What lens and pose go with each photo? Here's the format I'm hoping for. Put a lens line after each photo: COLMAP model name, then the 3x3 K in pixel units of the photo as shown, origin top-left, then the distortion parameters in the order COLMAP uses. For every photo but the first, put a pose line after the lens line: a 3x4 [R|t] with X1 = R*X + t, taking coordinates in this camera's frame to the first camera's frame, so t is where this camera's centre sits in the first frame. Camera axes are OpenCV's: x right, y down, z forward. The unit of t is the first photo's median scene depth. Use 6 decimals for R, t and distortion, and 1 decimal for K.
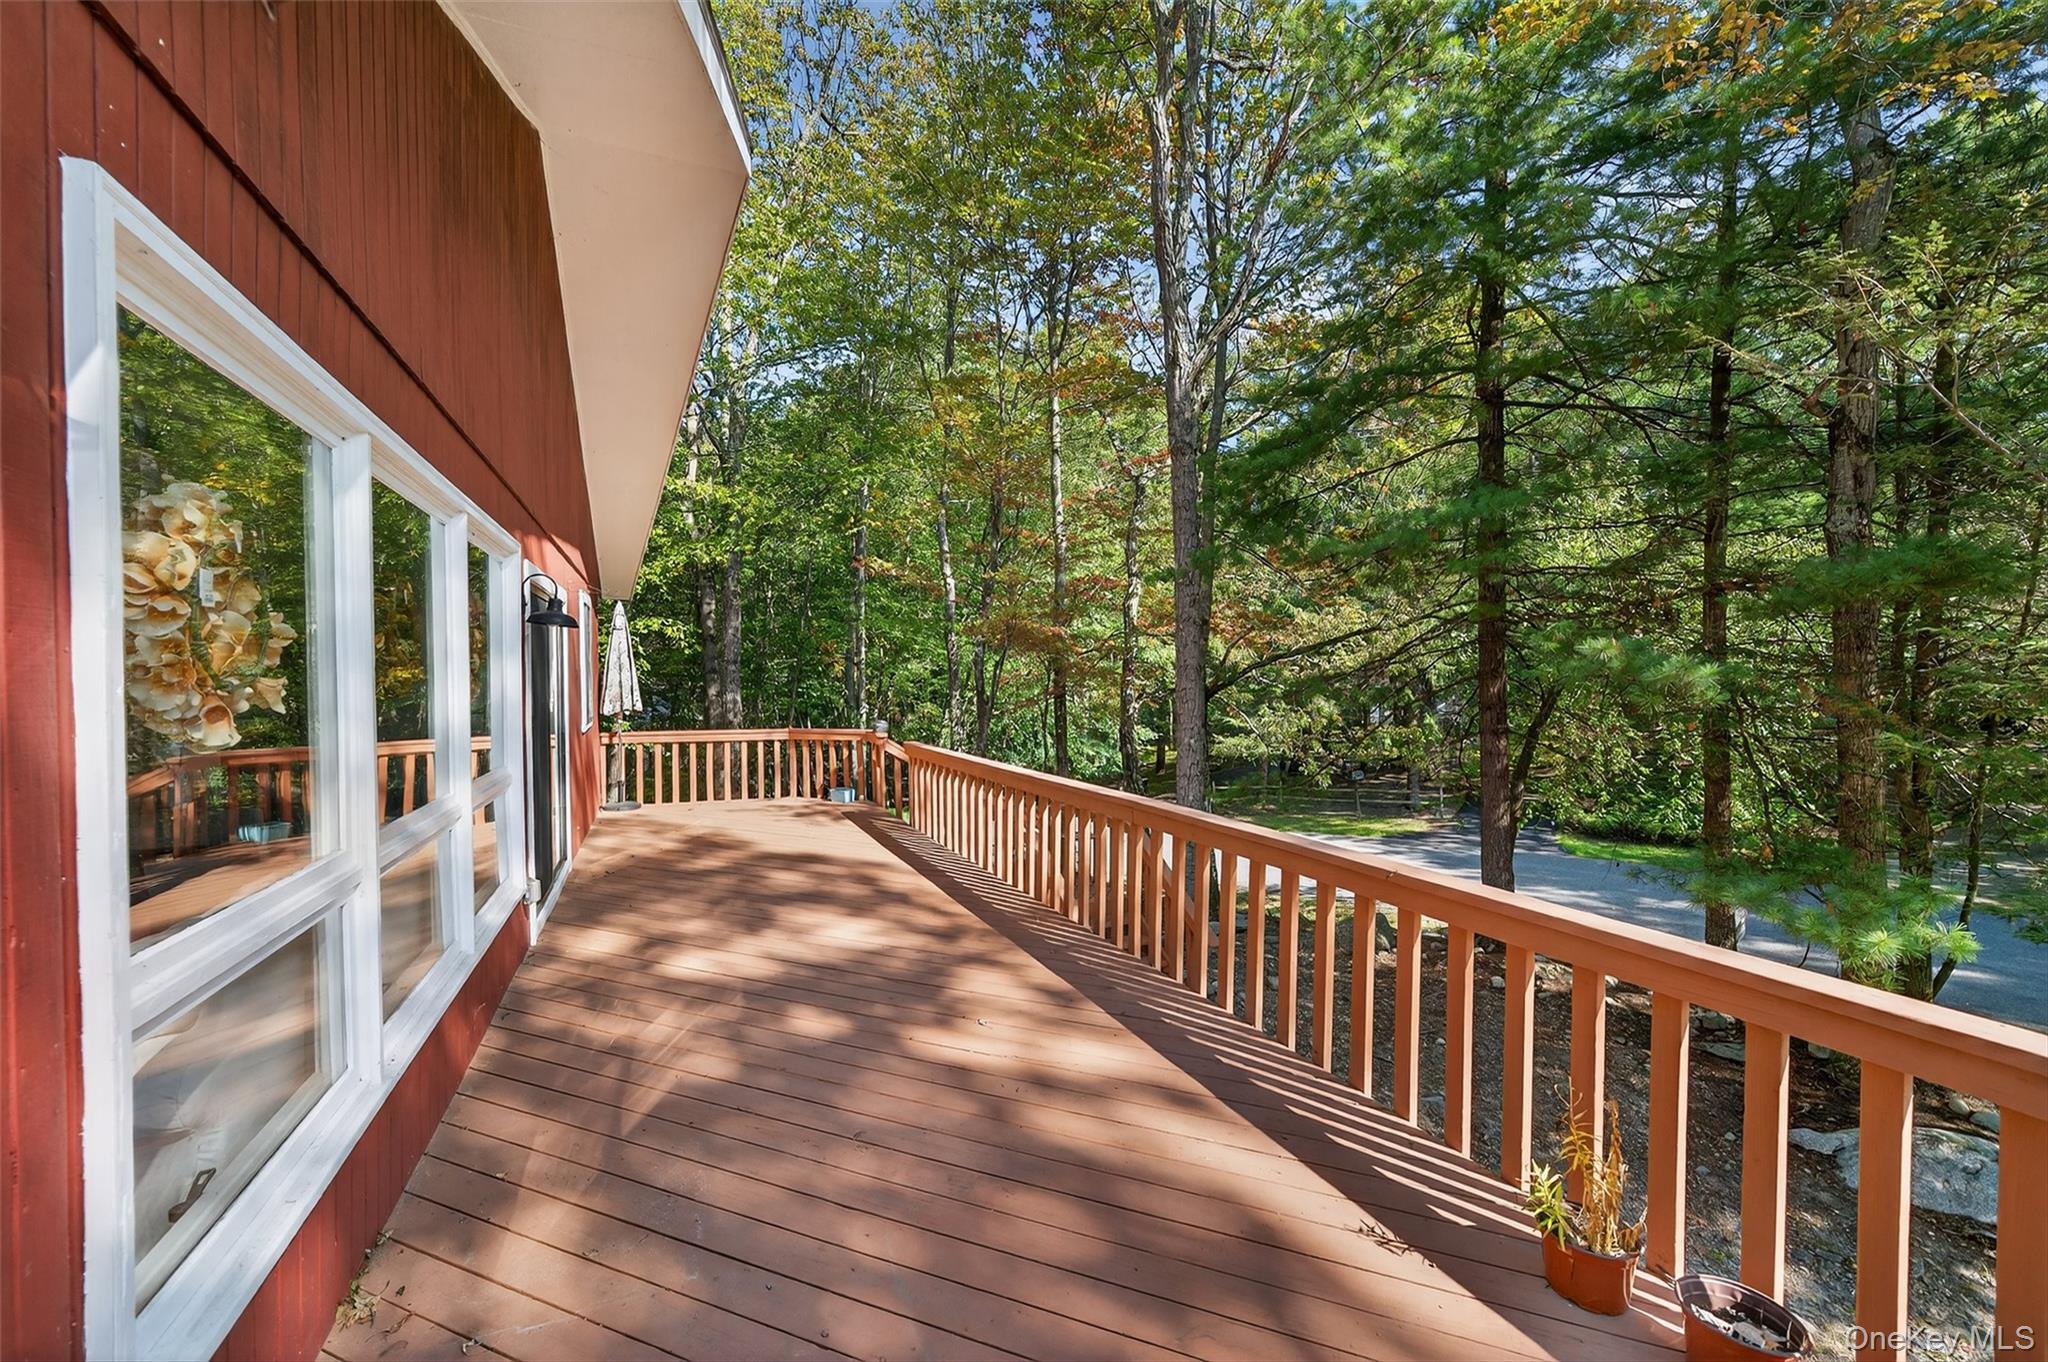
lens RADIAL K [[859.8, 0, 1016.0], [0, 859.8, 669.9], [0, 0, 1]] dist [0.002940, 0.000561]
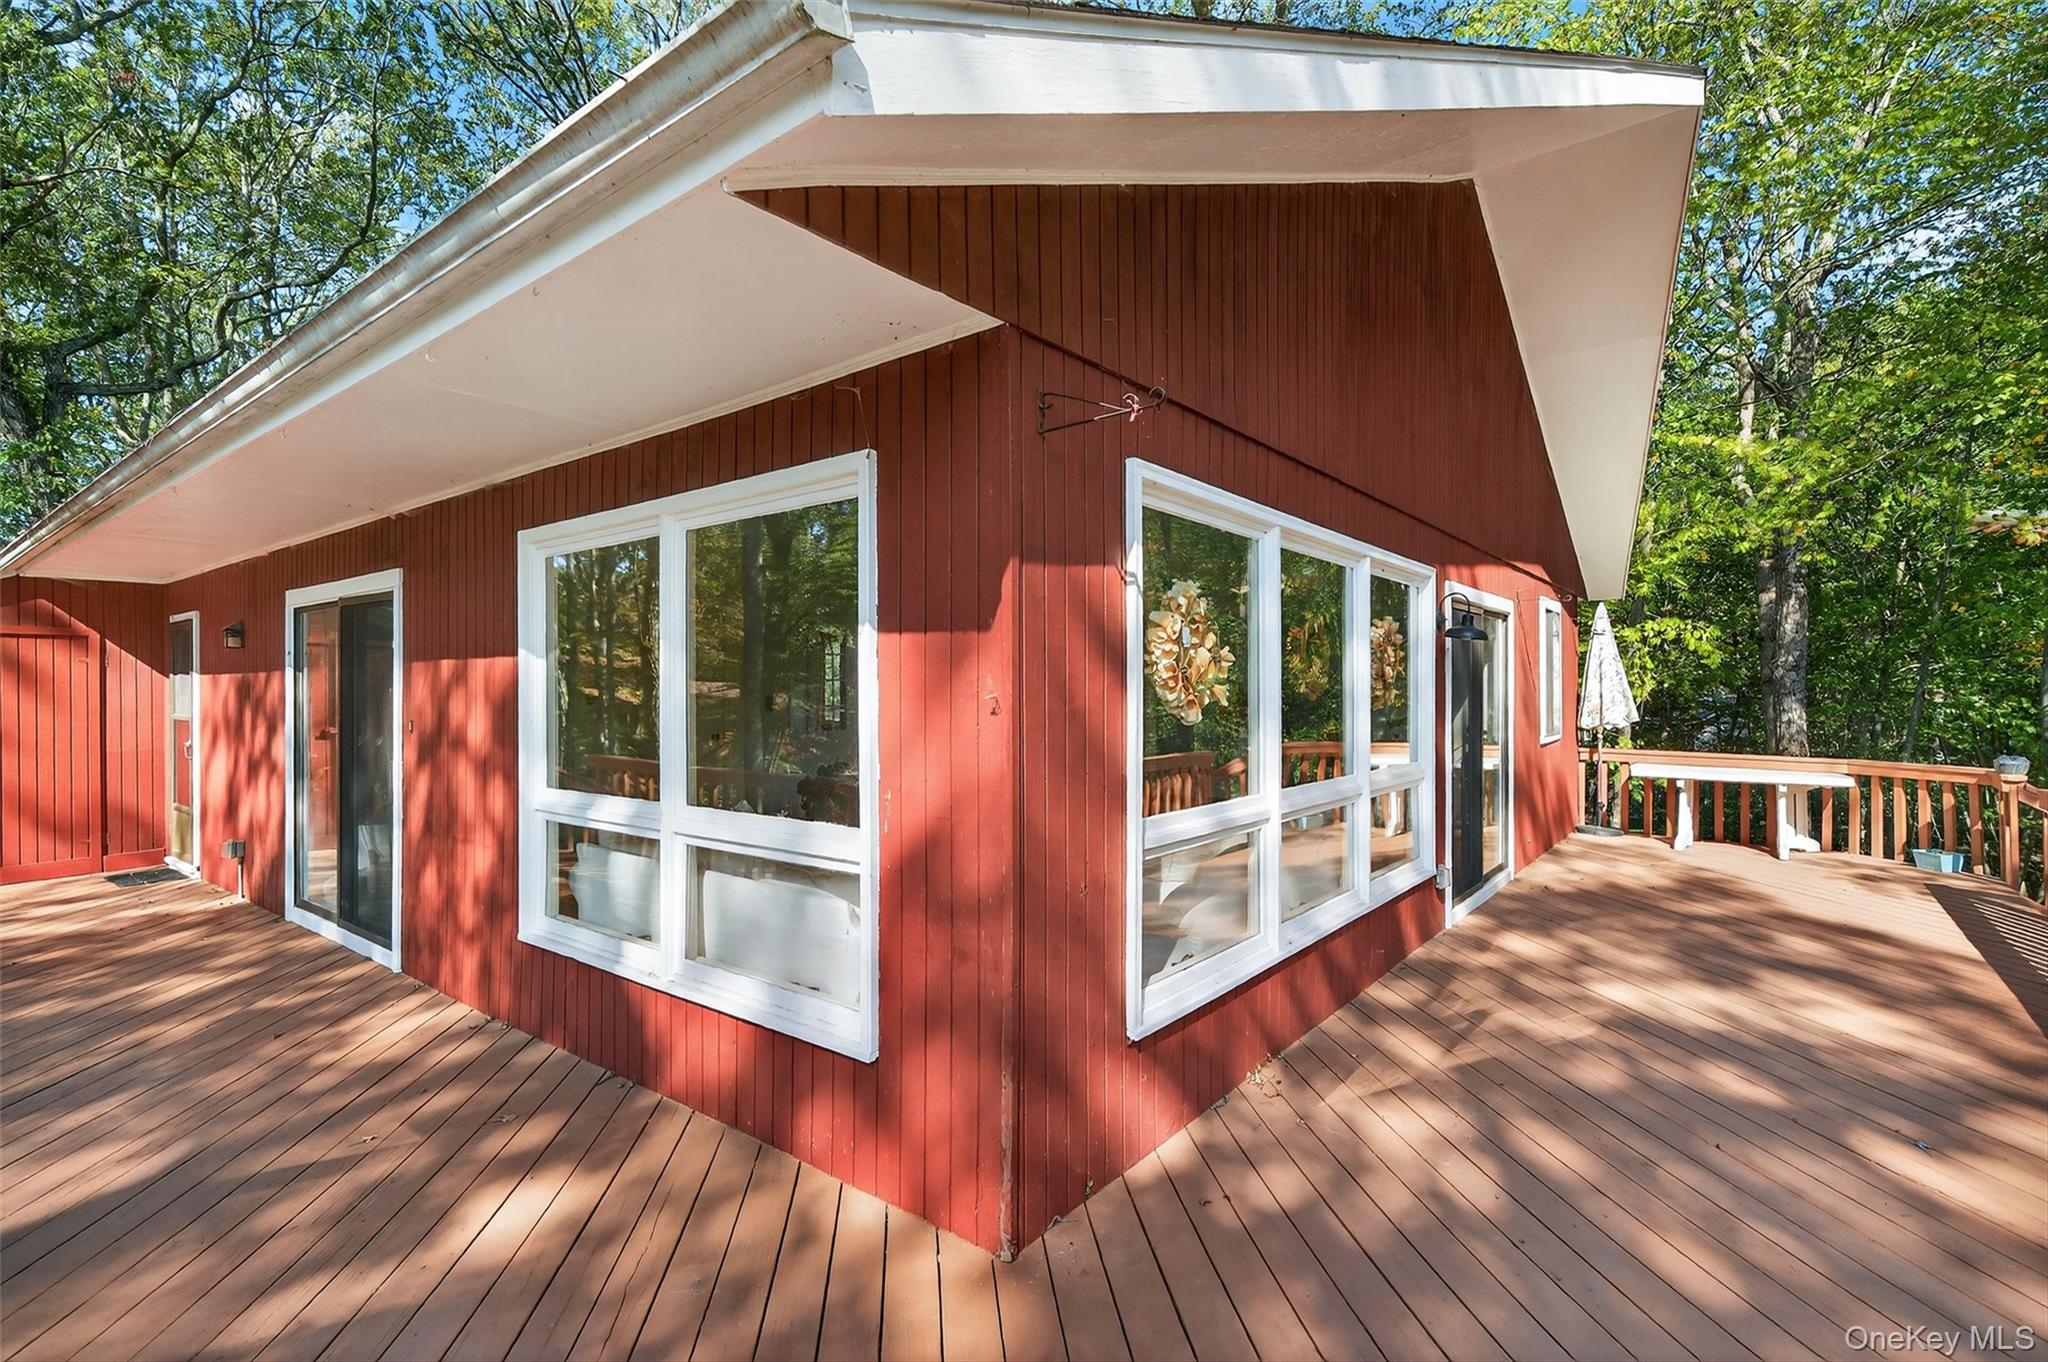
lens RADIAL K [[859.8, 0, 1014.1], [0, 859.8, 678.2], [0, 0, 1]] dist [0.002940, 0.000561]
pose [[0.499939, 0.003623, -0.866053, 0.125917], [-0.006326, 0.999980, 0.000531, -0.000811], [0.866037, 0.005213, 0.499952, -0.067188]]
